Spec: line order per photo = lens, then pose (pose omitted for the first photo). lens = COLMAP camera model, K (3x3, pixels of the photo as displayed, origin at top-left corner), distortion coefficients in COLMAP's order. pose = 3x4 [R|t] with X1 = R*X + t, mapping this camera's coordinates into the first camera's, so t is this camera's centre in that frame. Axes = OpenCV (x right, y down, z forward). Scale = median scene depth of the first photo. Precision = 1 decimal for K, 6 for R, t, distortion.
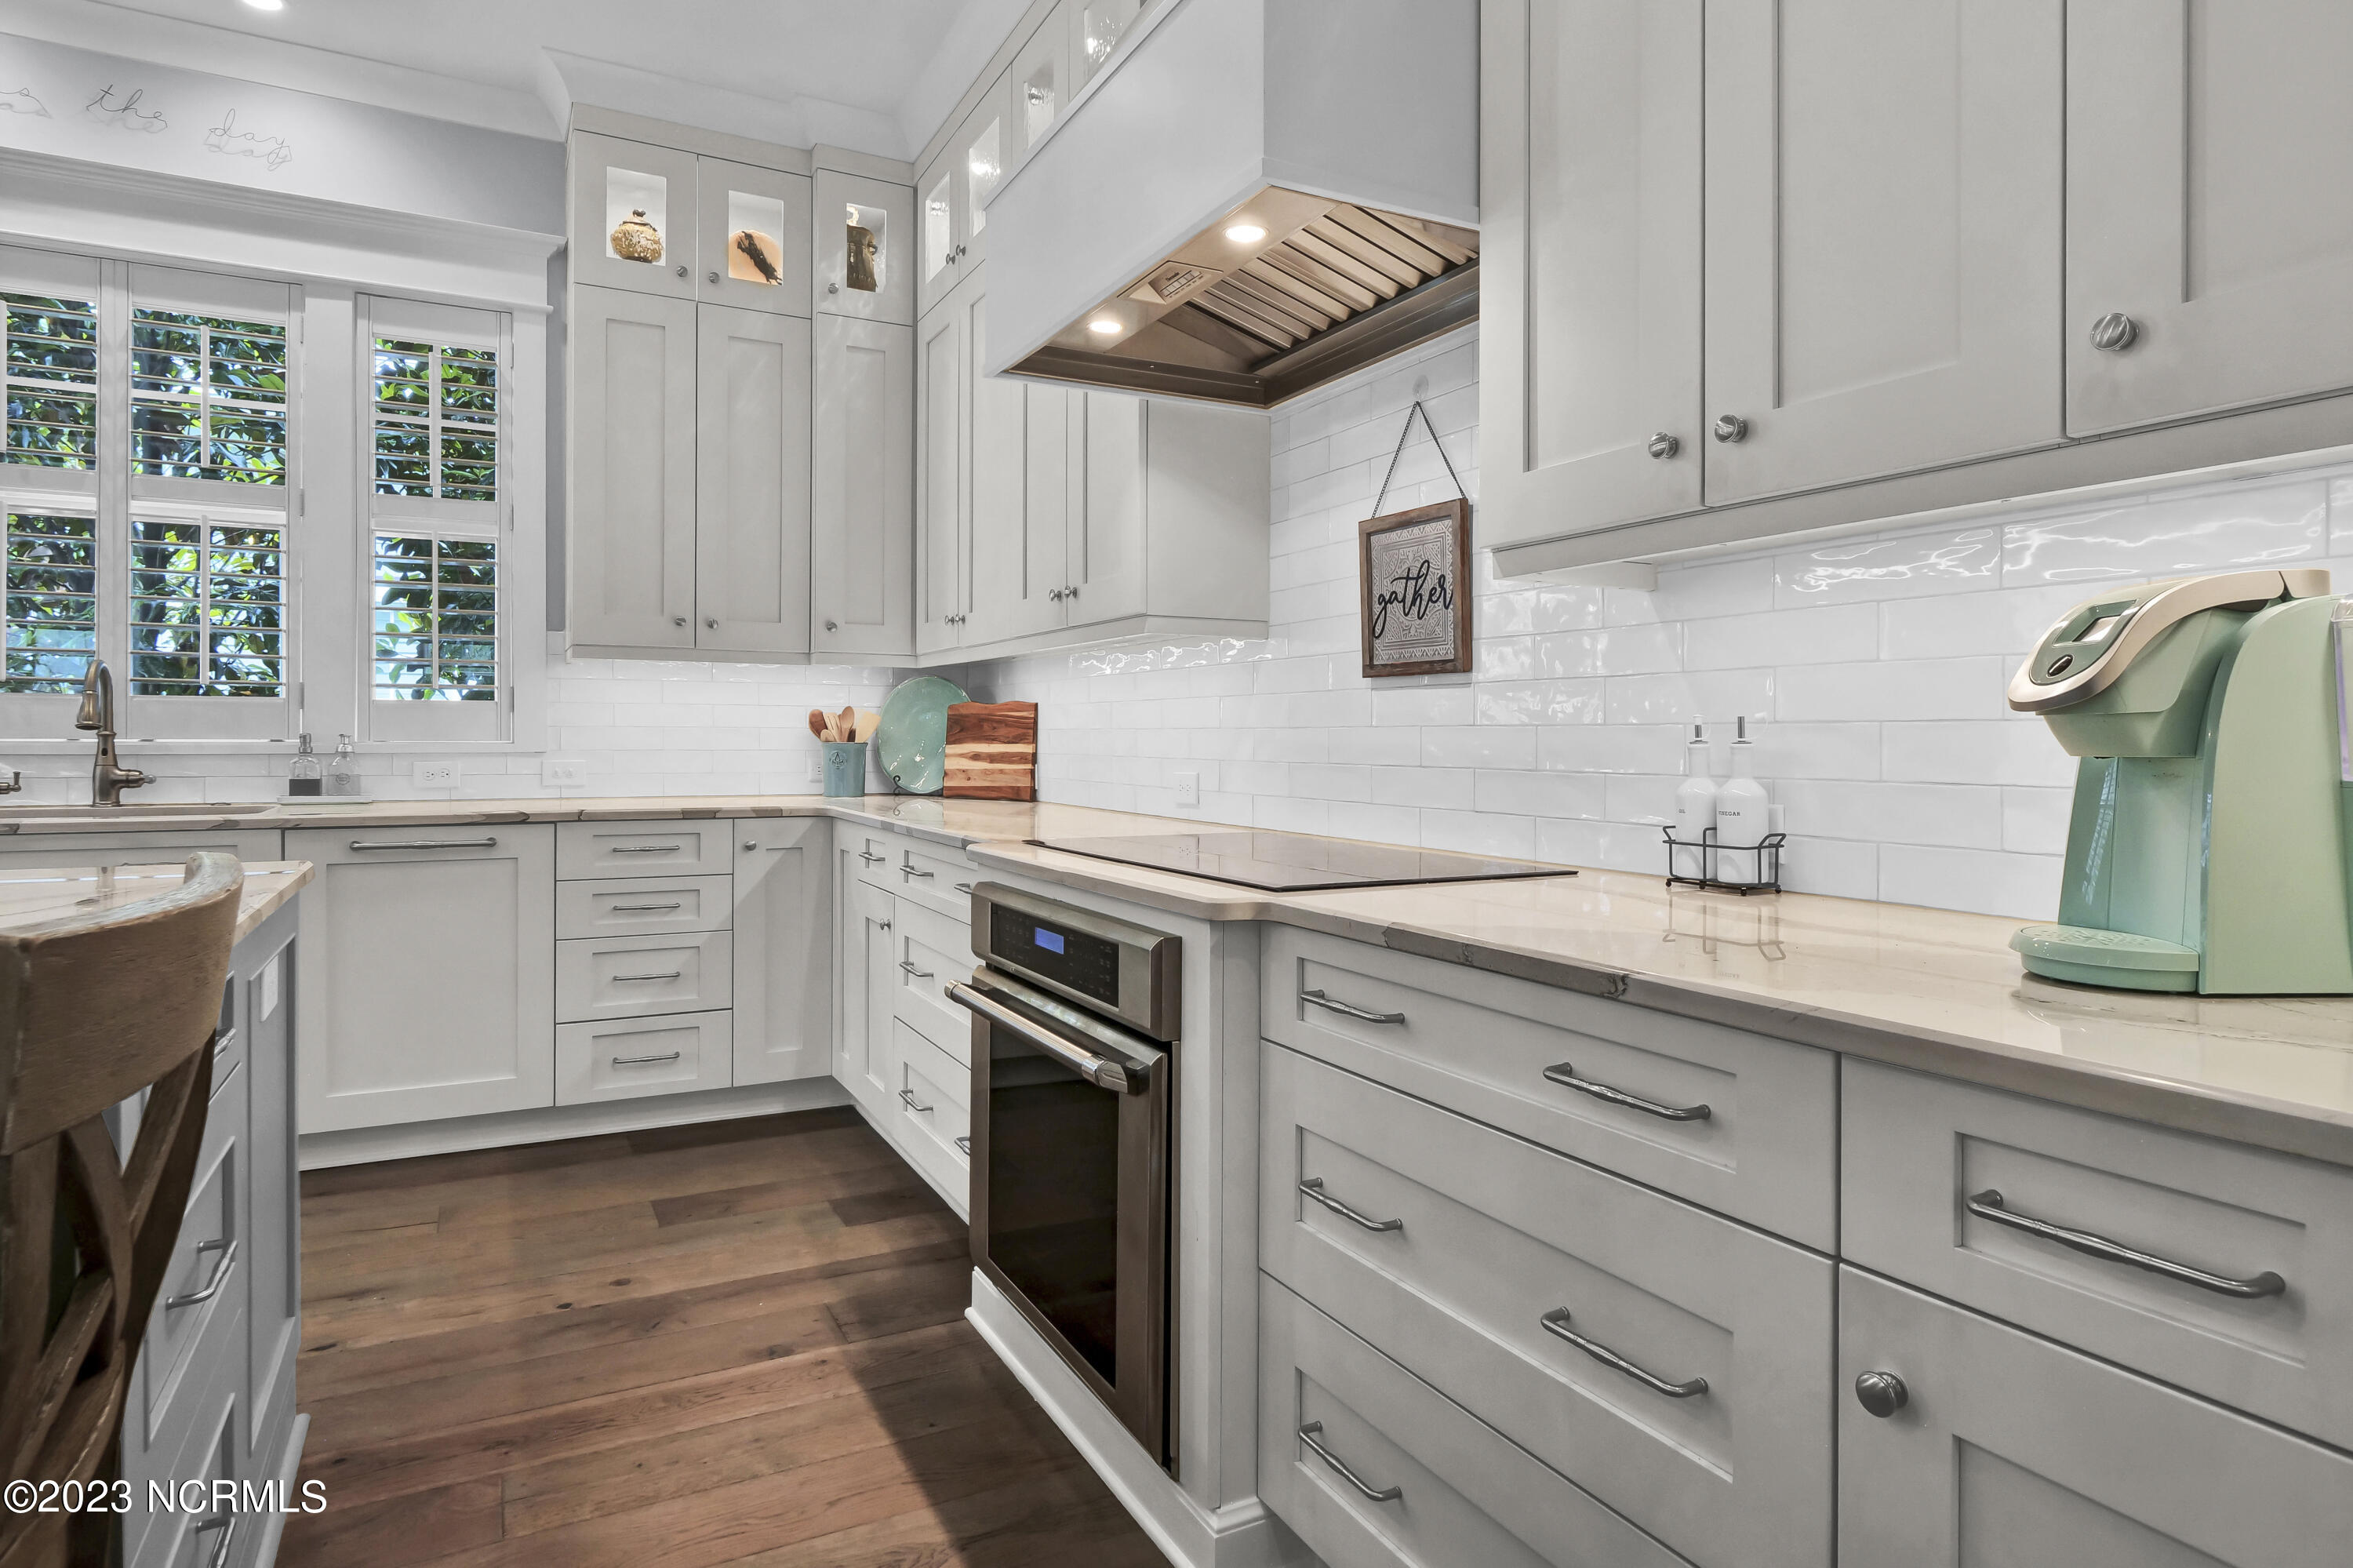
lens RADIAL K [[1314.0, 0, 1178.5], [0, 1314.0, 762.4], [0, 0, 1]] dist [-0.001315, -0.001001]
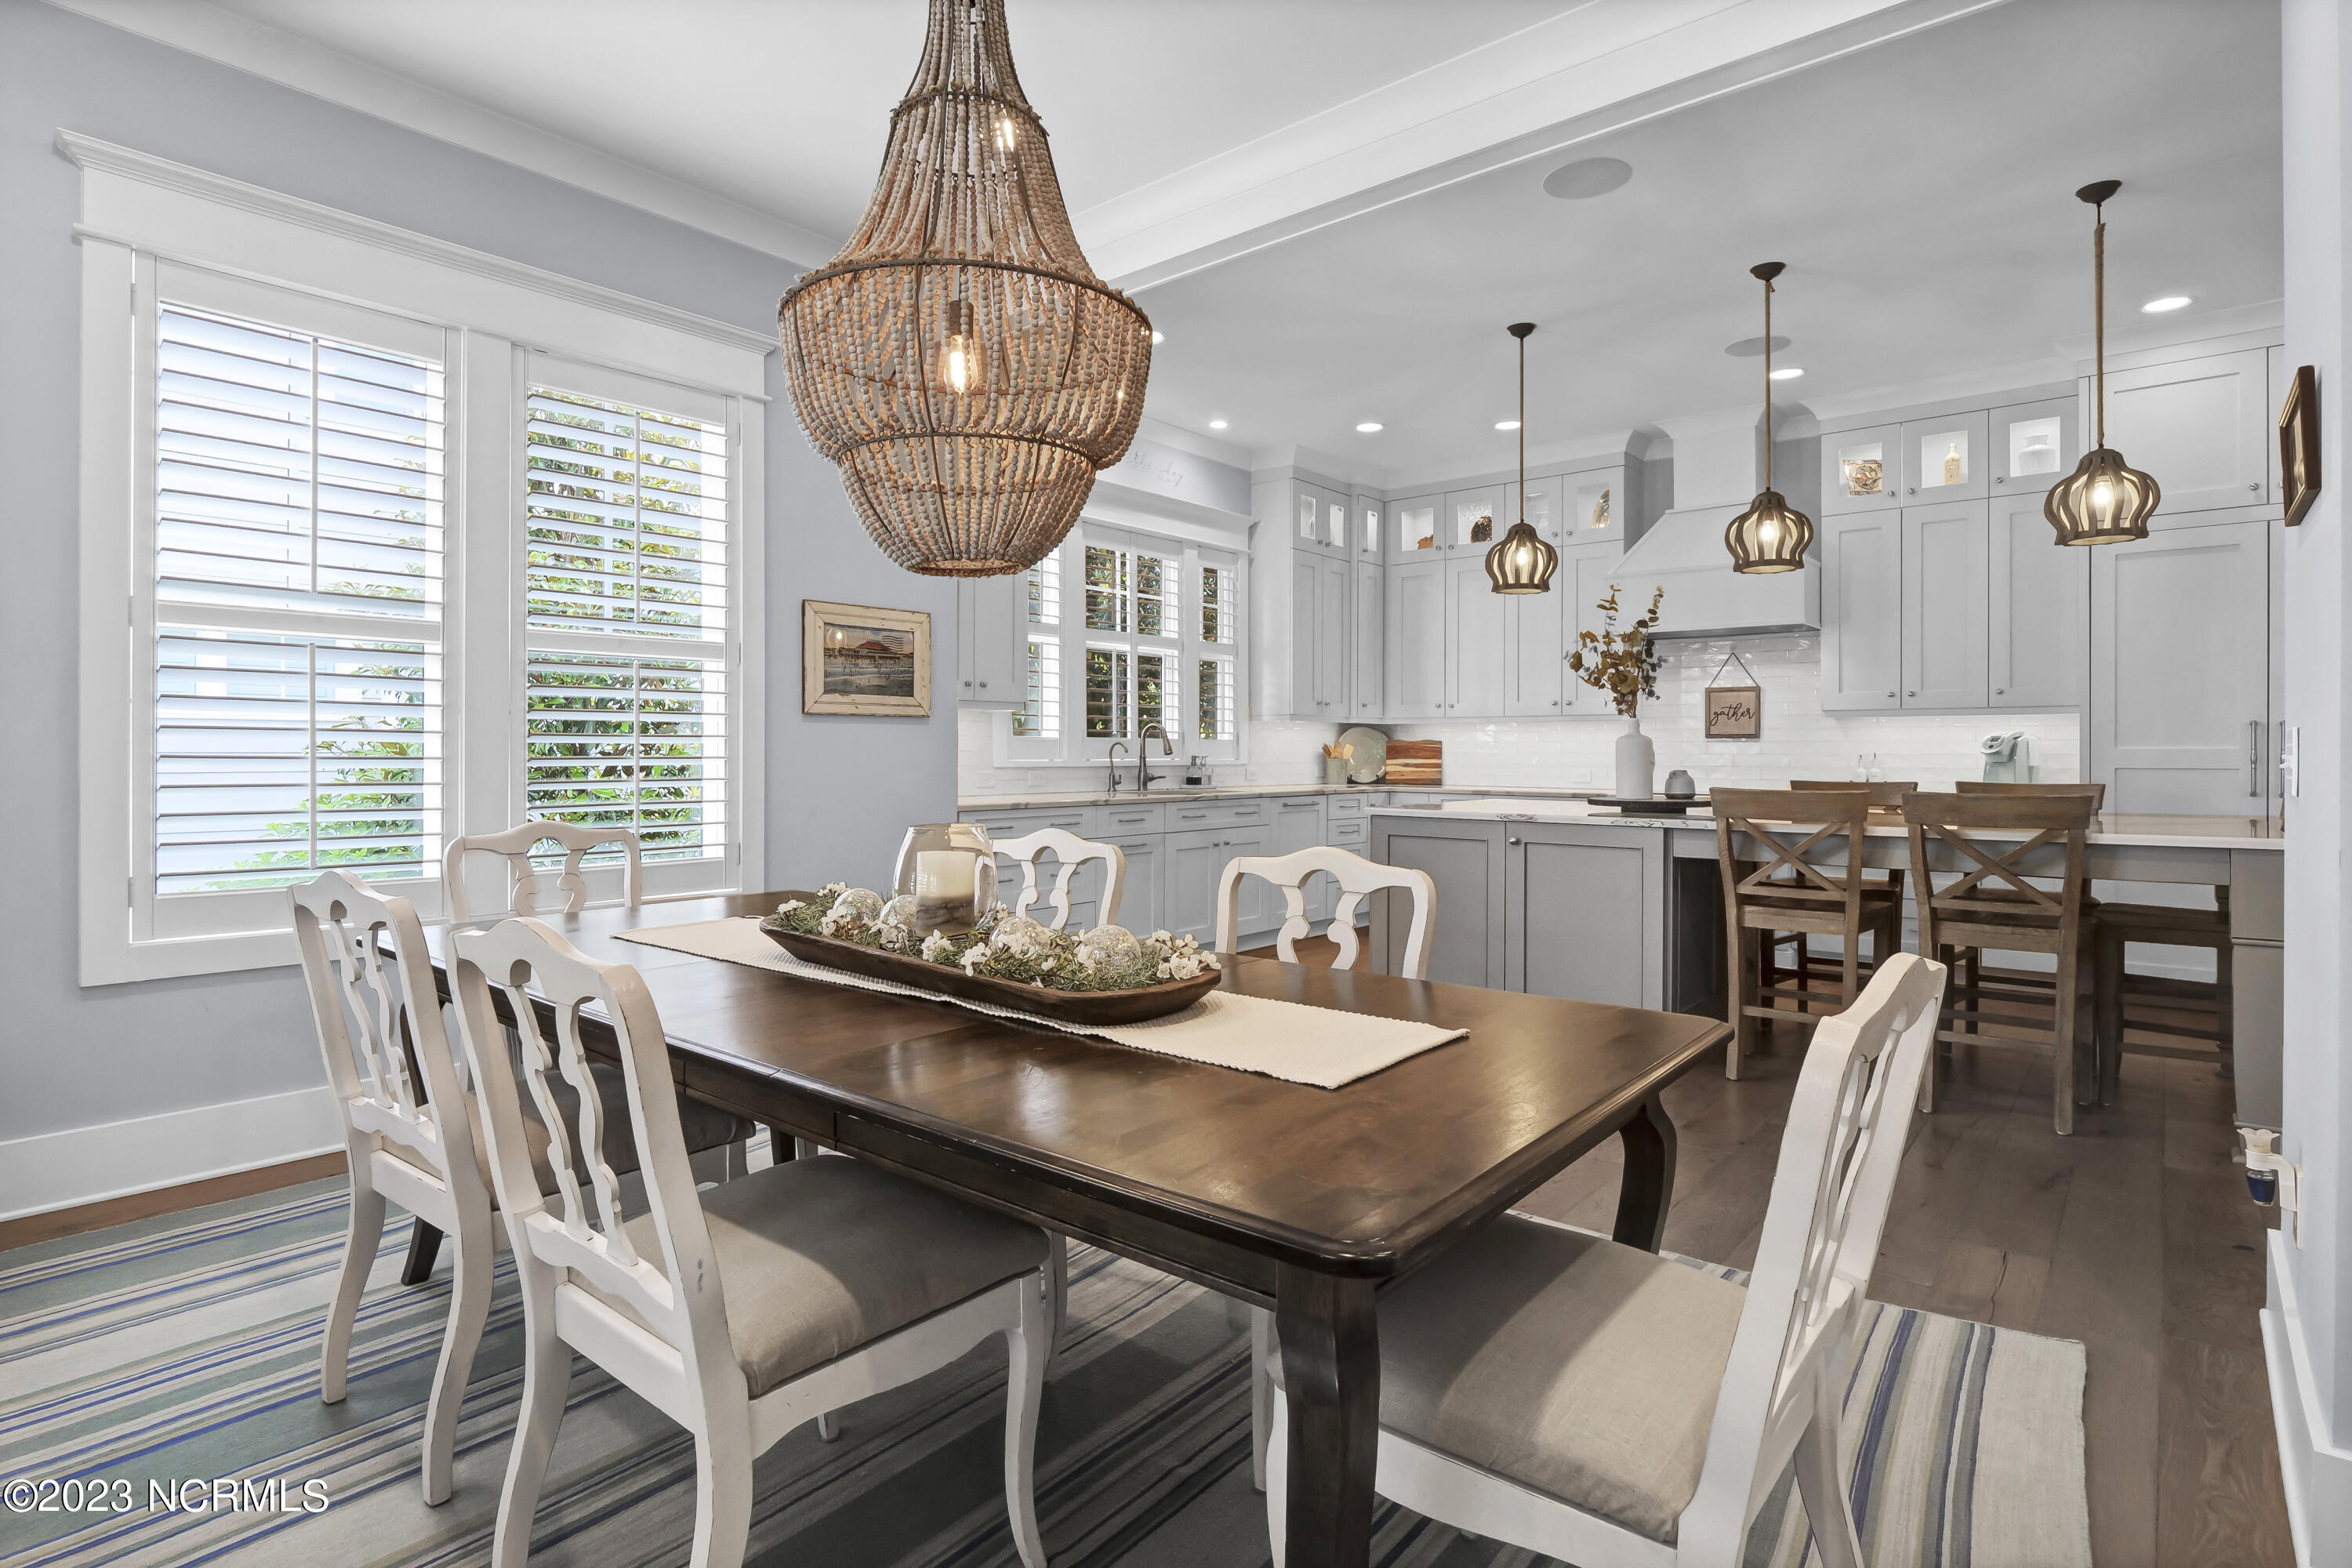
lens RADIAL K [[1177.9, 0, 1174.3], [0, 1177.9, 774.0], [0, 0, 1]] dist [0.000610, -0.000028]
pose [[0.926325, -0.008964, 0.376618, -1.469200], [0.008683, 0.999959, 0.002444, 0.002503], [-0.376625, 0.001007, 0.926365, -0.788029]]
